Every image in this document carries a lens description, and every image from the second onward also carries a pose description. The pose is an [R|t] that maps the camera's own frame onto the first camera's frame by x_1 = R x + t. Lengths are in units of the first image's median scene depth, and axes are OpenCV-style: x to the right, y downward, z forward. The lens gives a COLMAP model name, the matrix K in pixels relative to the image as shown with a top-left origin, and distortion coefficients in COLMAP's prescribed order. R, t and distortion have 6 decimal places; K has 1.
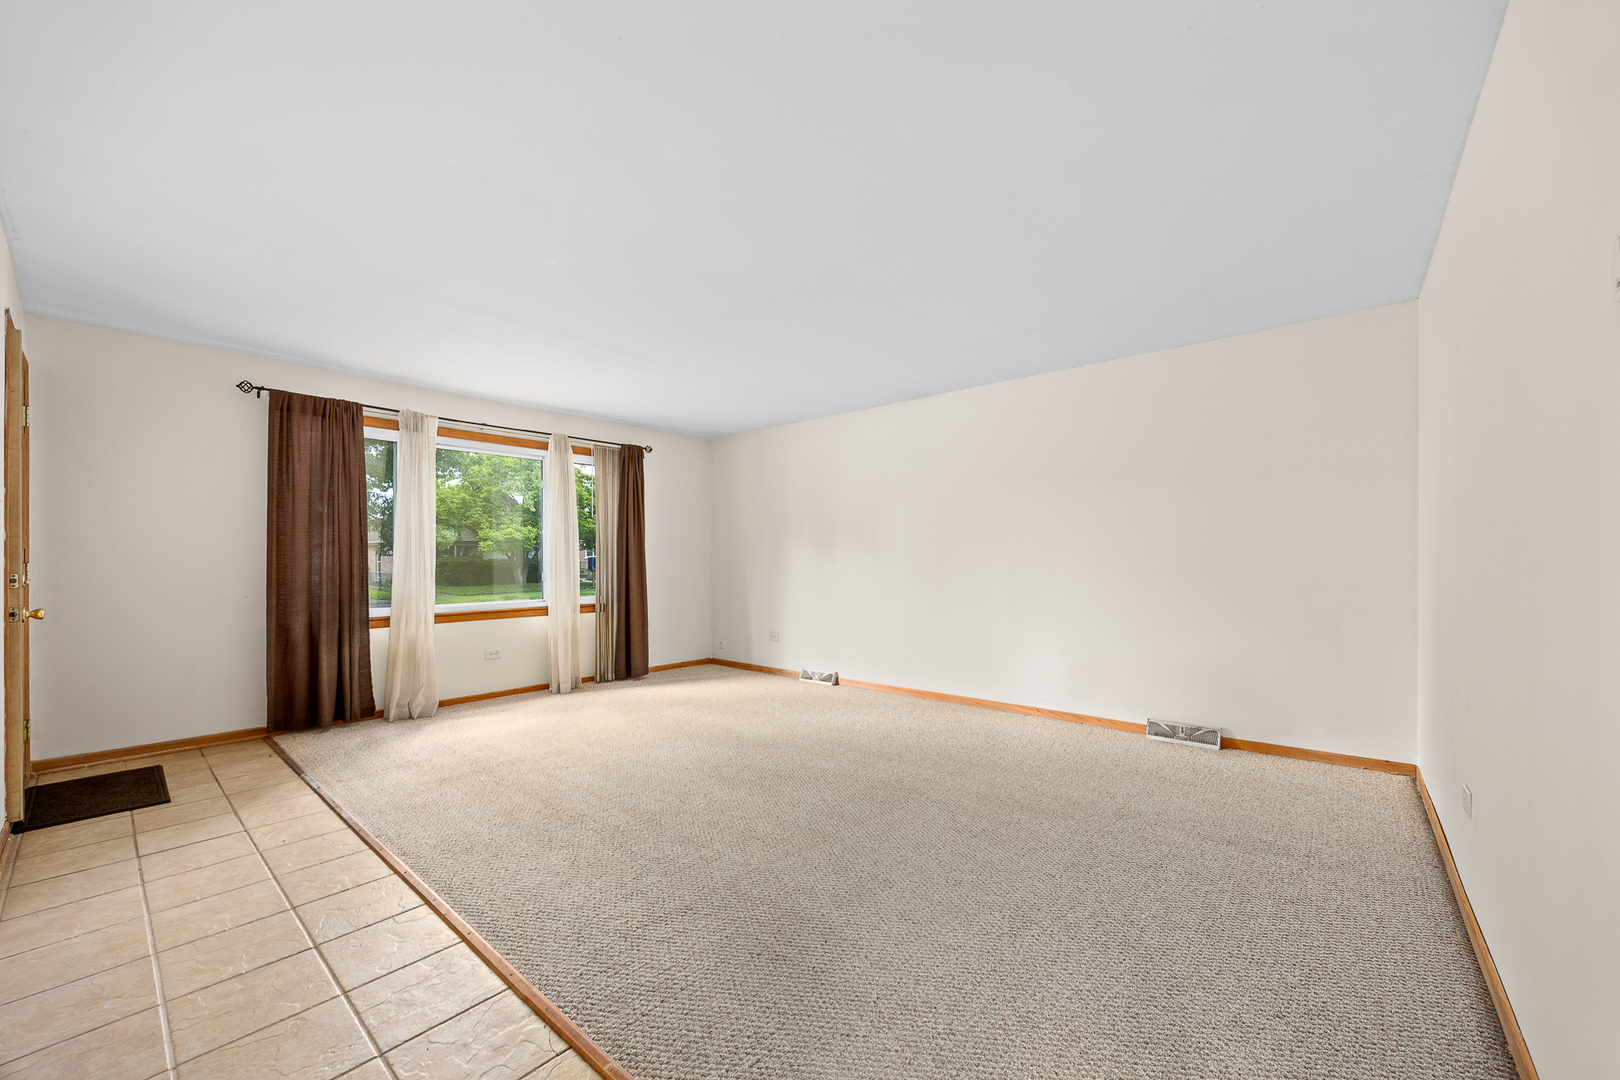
lens RADIAL K [[624.3, 0, 812.3], [0, 624.3, 554.7], [0, 0, 1]] dist [-0.001462, 0.000131]
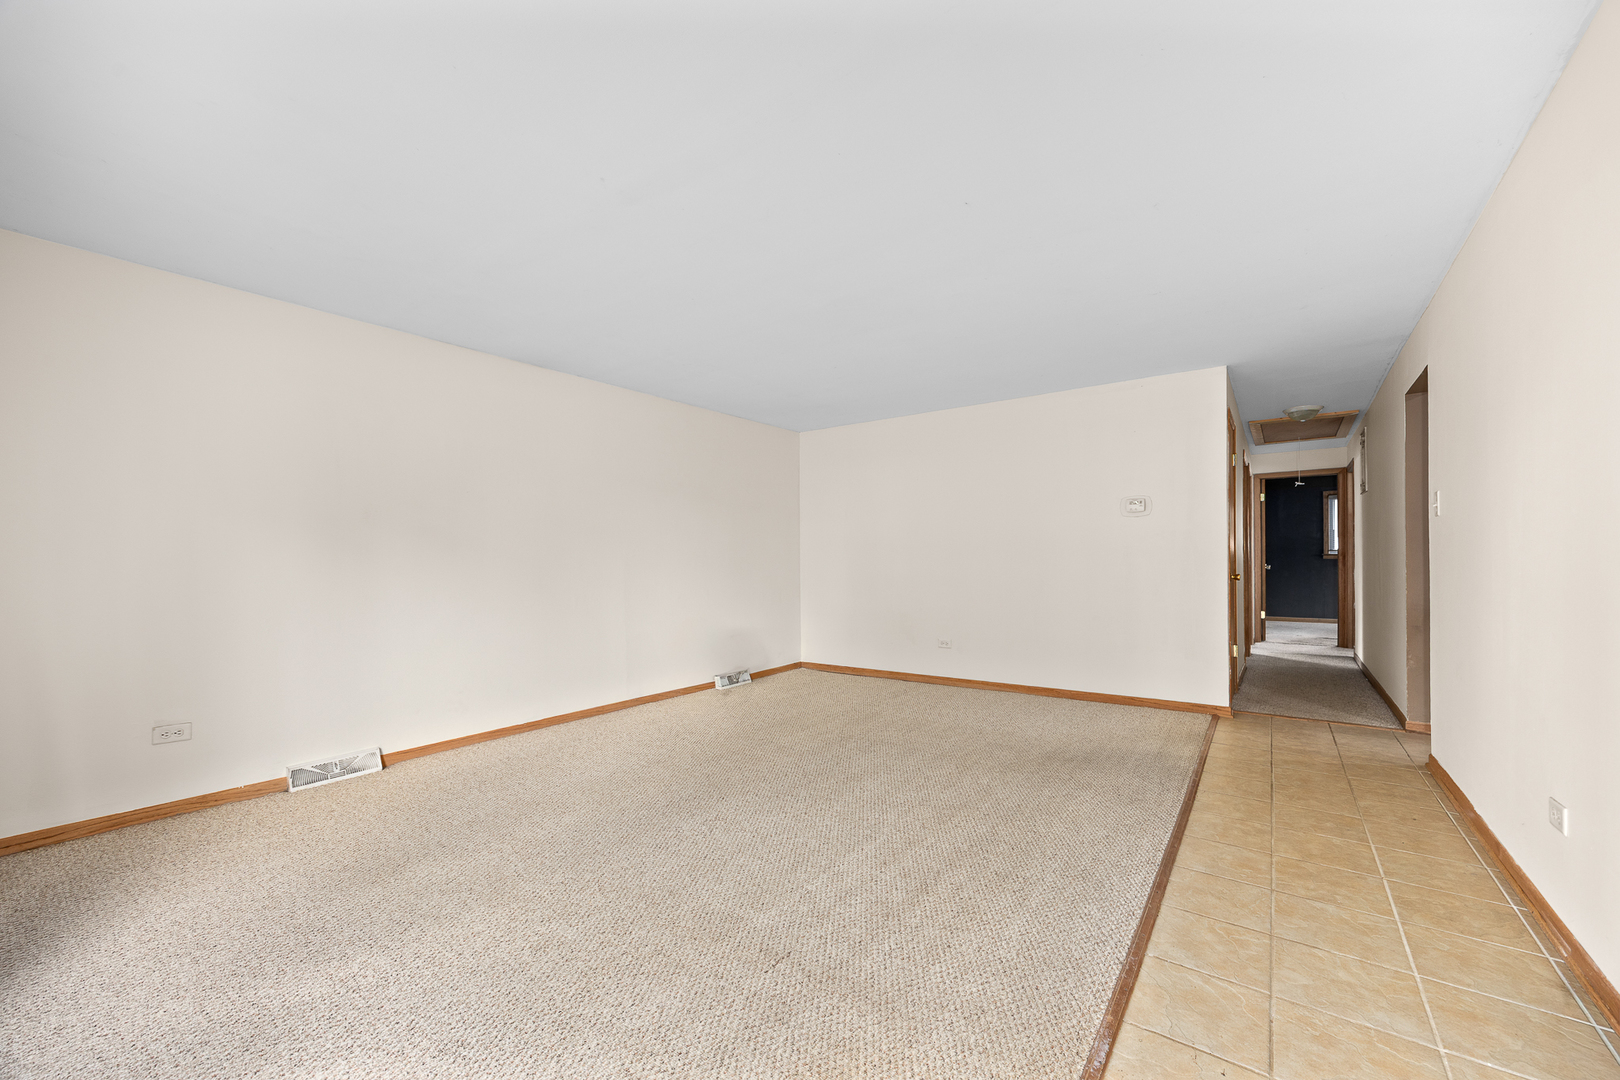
lens RADIAL K [[624.3, 0, 812.3], [0, 624.3, 554.7], [0, 0, 1]] dist [-0.001462, 0.000131]
pose [[-0.072175, 0.014906, 0.997281, -1.184788], [-0.000864, 0.999887, -0.015008, 0.020352], [-0.997392, -0.001944, -0.072153, 1.219656]]
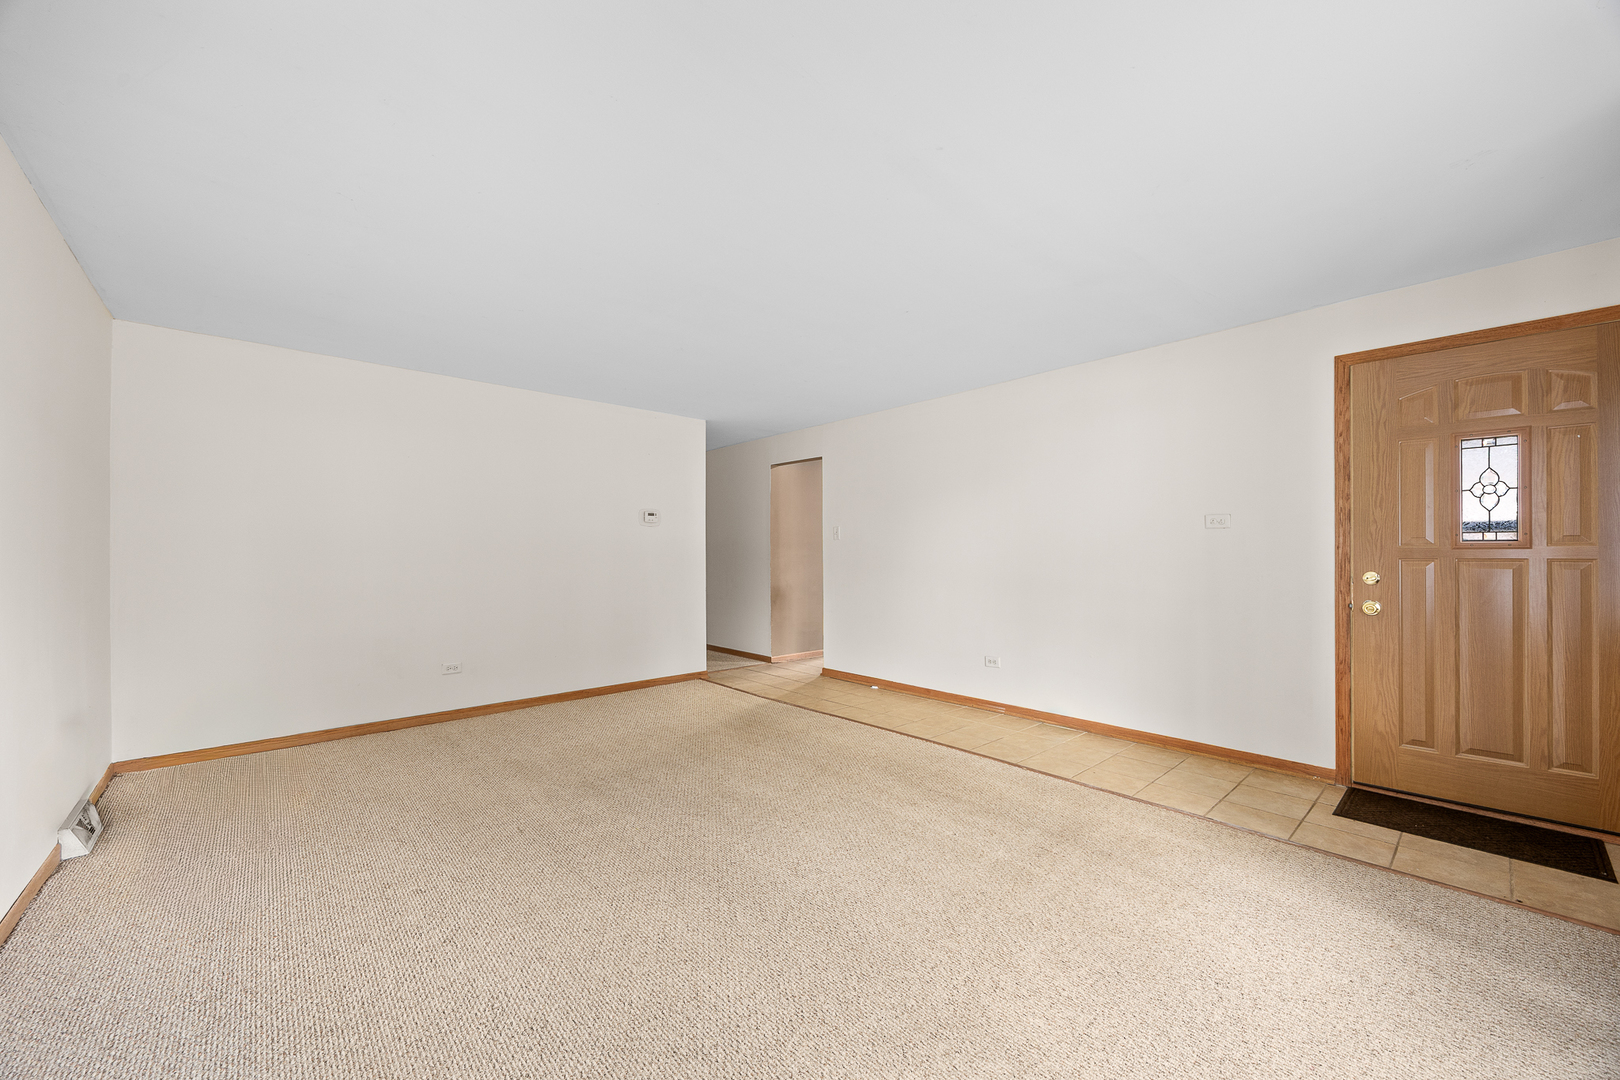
lens RADIAL K [[624.3, 0, 812.3], [0, 624.3, 554.7], [0, 0, 1]] dist [-0.001462, 0.000131]
pose [[-0.992235, 0.007323, 0.124162, -0.366974], [0.006248, 0.999940, -0.009048, 0.003353], [-0.124221, -0.008202, -0.992221, 2.094284]]
